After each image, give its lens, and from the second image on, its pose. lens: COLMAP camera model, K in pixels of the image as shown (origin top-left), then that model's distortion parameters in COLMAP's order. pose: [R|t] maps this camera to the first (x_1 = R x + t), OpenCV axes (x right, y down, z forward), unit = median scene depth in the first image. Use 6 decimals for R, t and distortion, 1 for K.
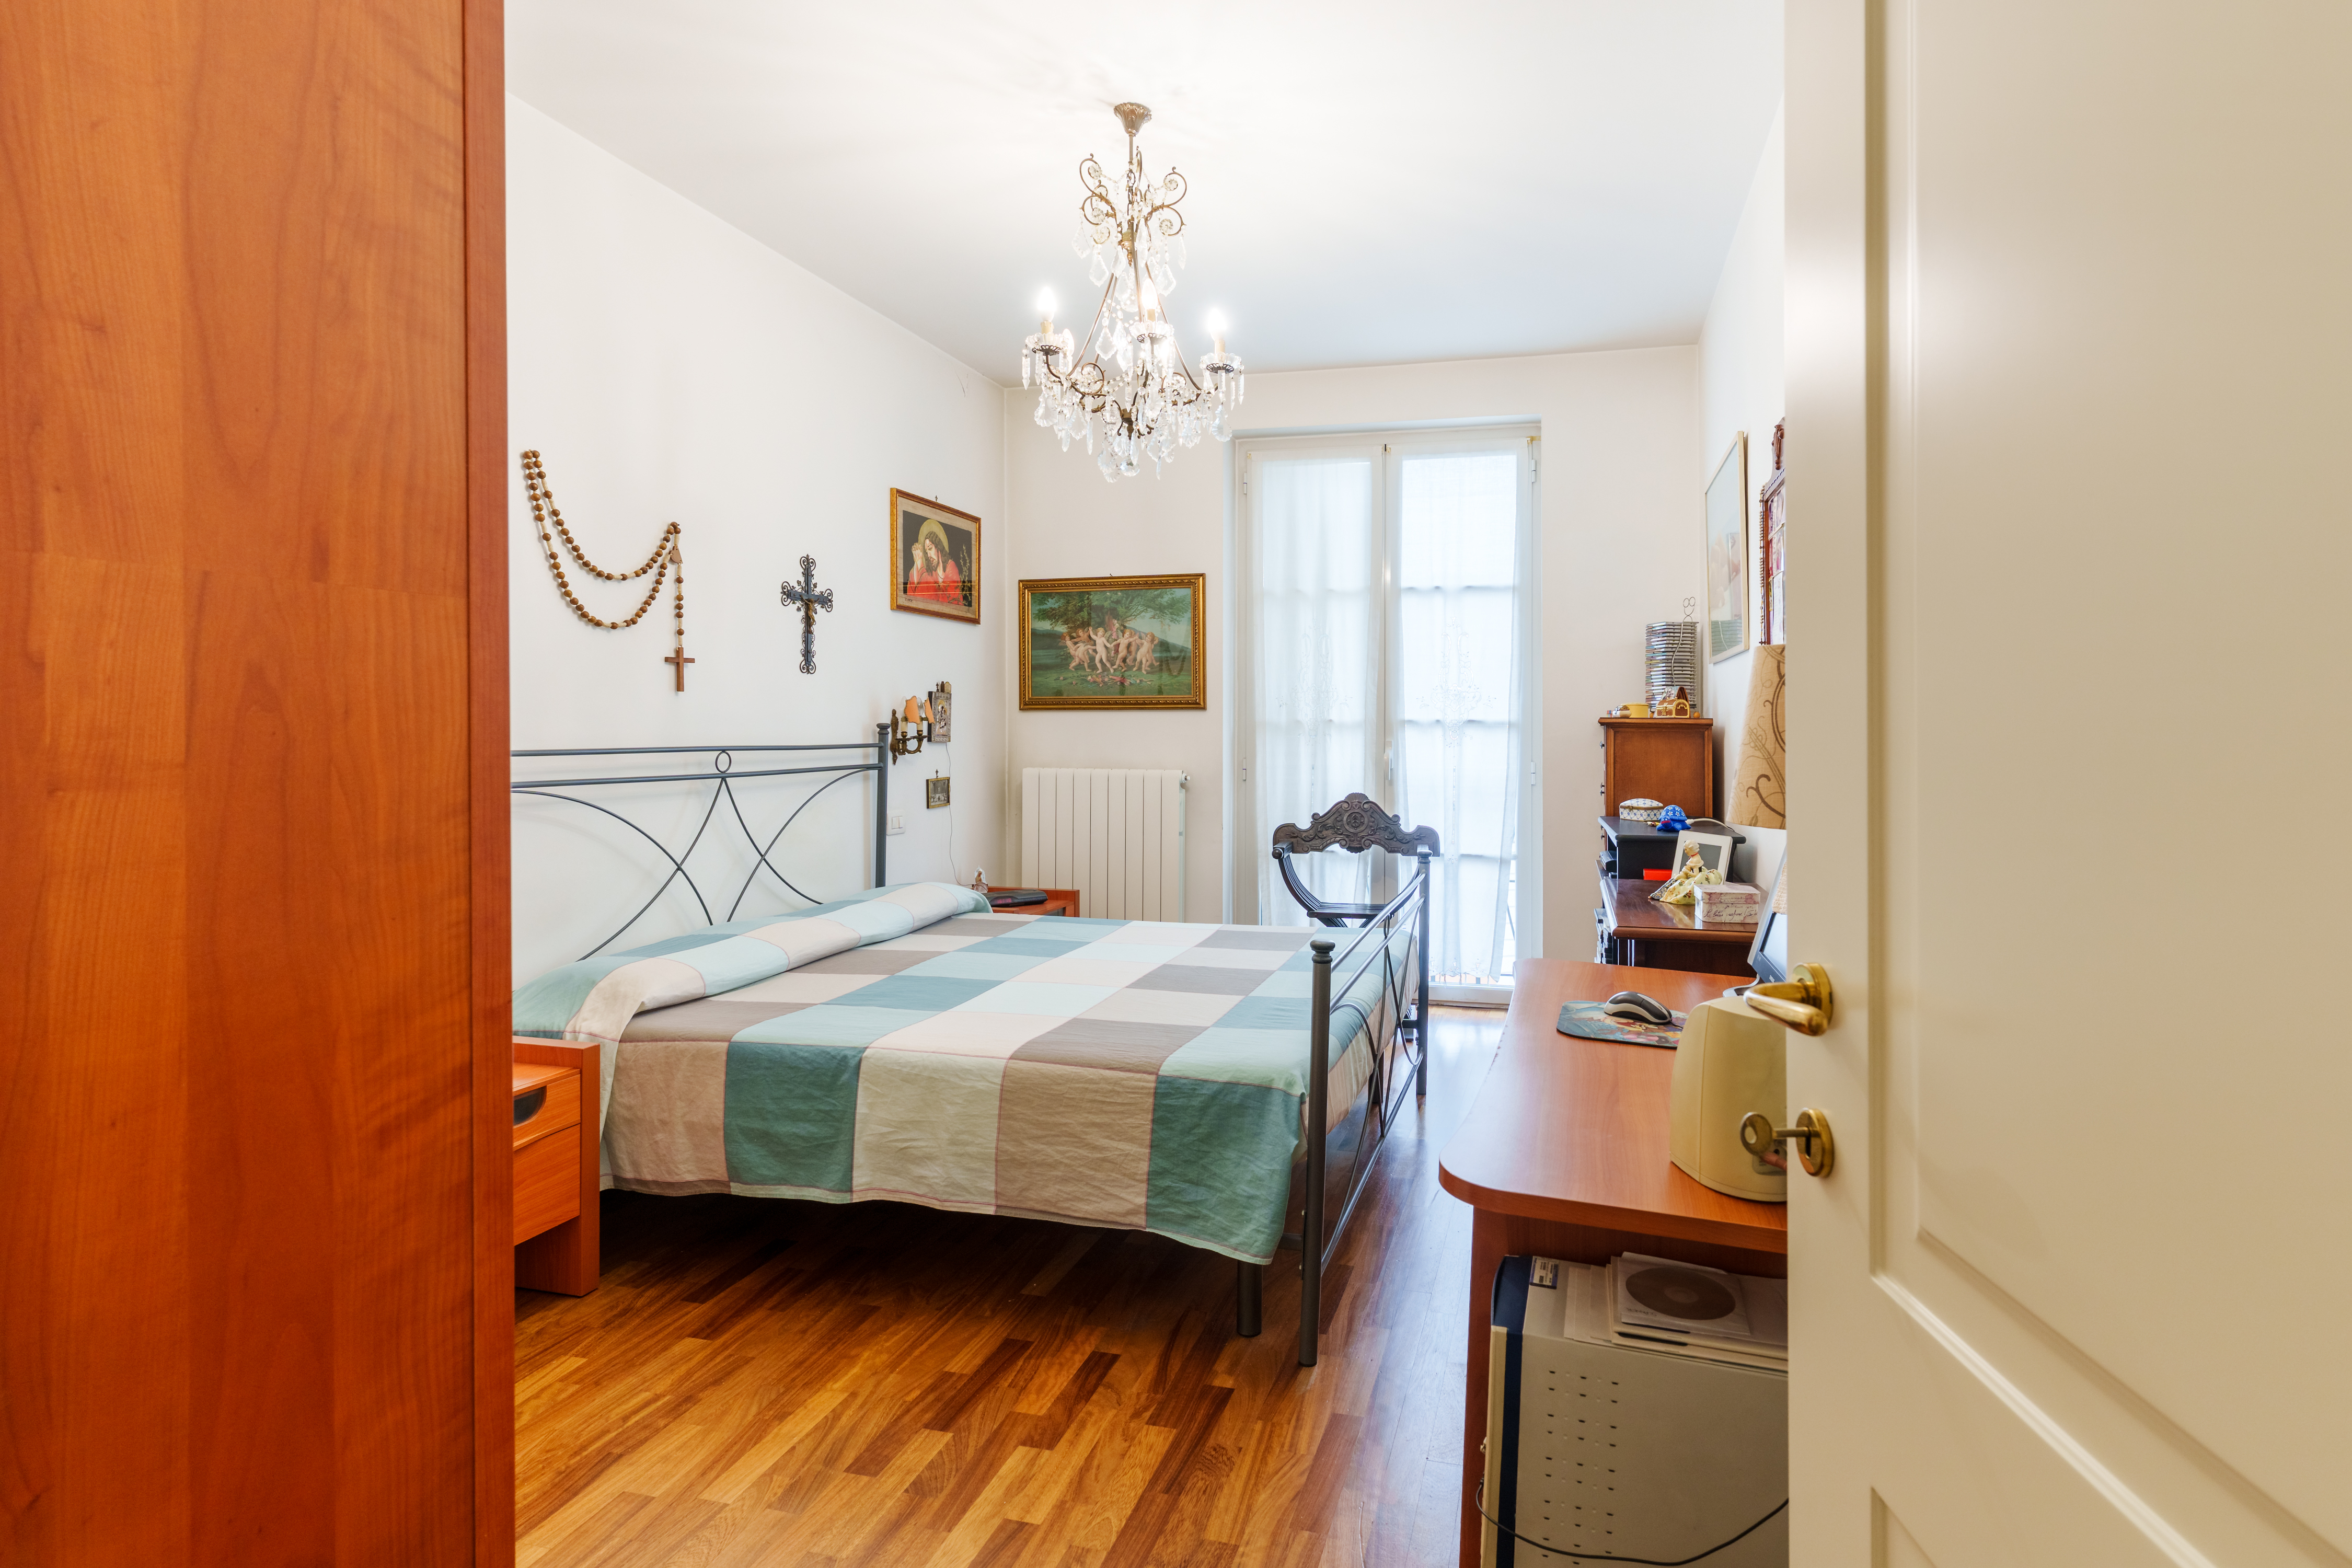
lens RADIAL K [[1143.3, 0, 1179.1], [0, 1143.3, 744.4], [0, 0, 1]] dist [0.000392, 0.000479]
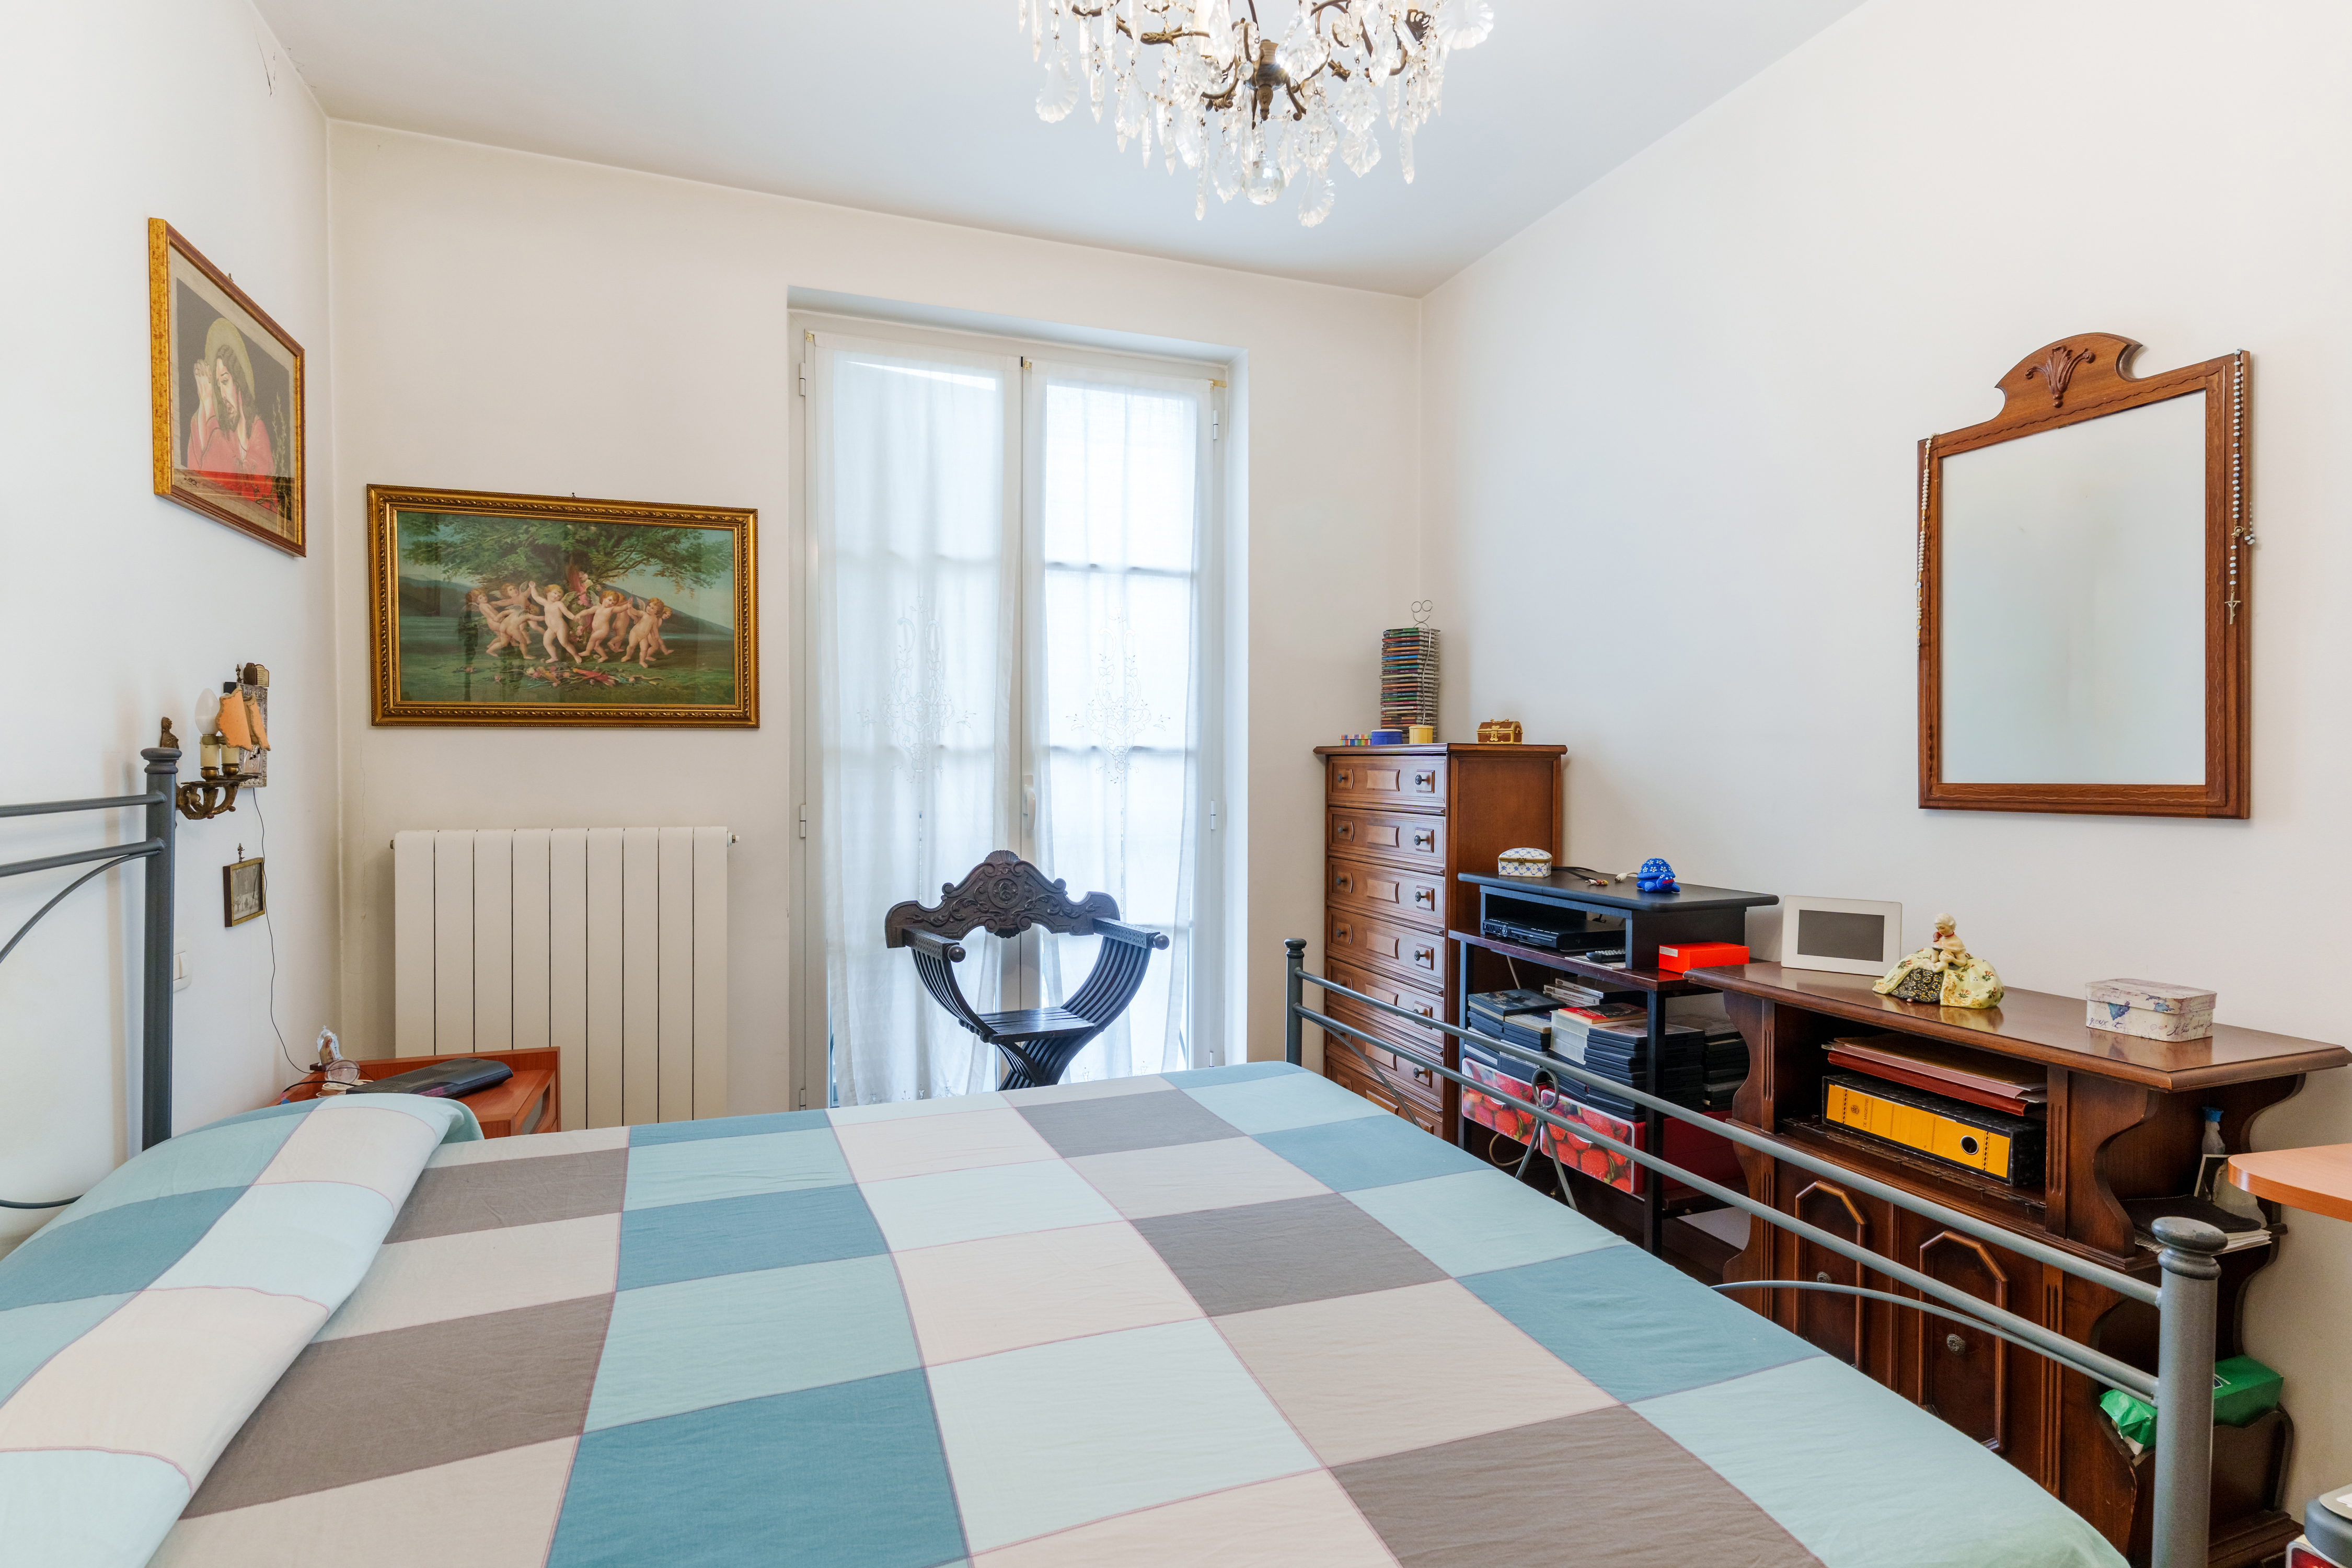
lens RADIAL K [[1161.1, 0, 1097.6], [0, 1161.1, 785.4], [0, 0, 1]] dist [-0.000743, 0.000171]
pose [[0.801851, -0.016624, 0.597292, -0.223466], [0.010128, 0.999847, 0.014231, -0.006910], [-0.597438, -0.005362, 0.801898, 0.406686]]
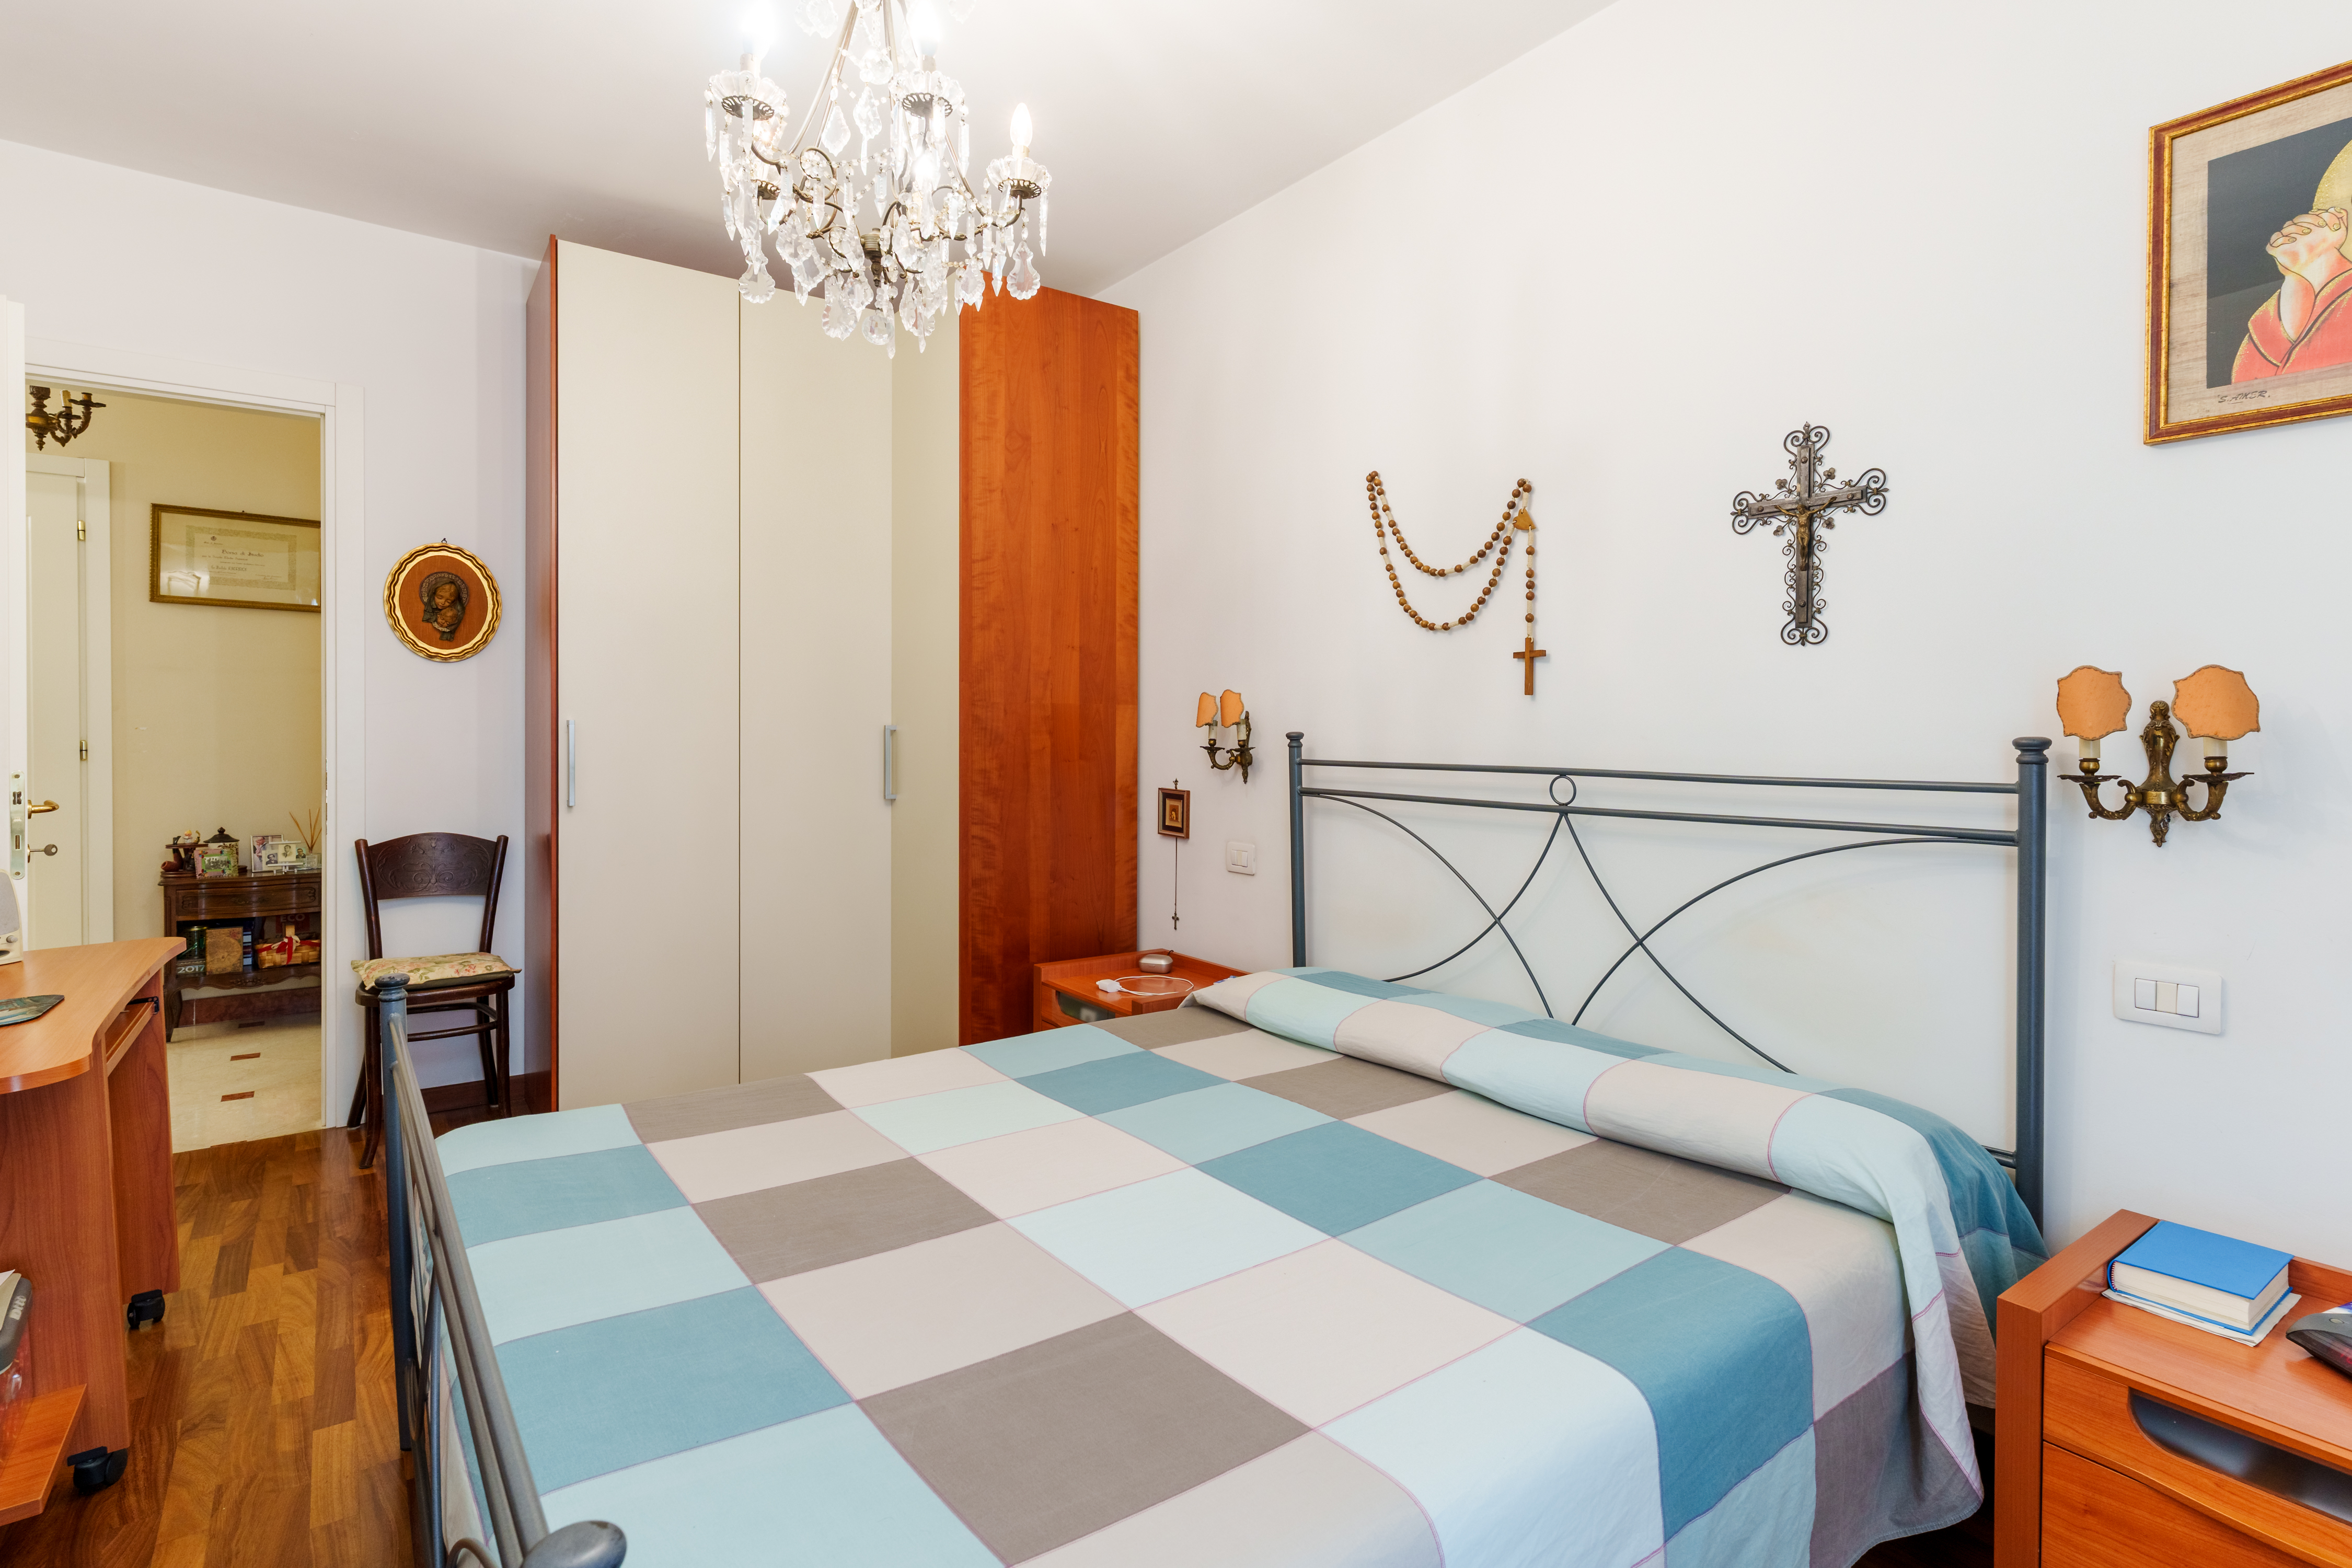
lens RADIAL K [[1143.3, 0, 1179.1], [0, 1143.3, 744.4], [0, 0, 1]] dist [0.000392, 0.000479]
pose [[-0.556683, 0.005803, -0.830705, 0.251830], [-0.017107, 0.999683, 0.018447, -0.017255], [0.830549, 0.024480, -0.556408, 0.921856]]
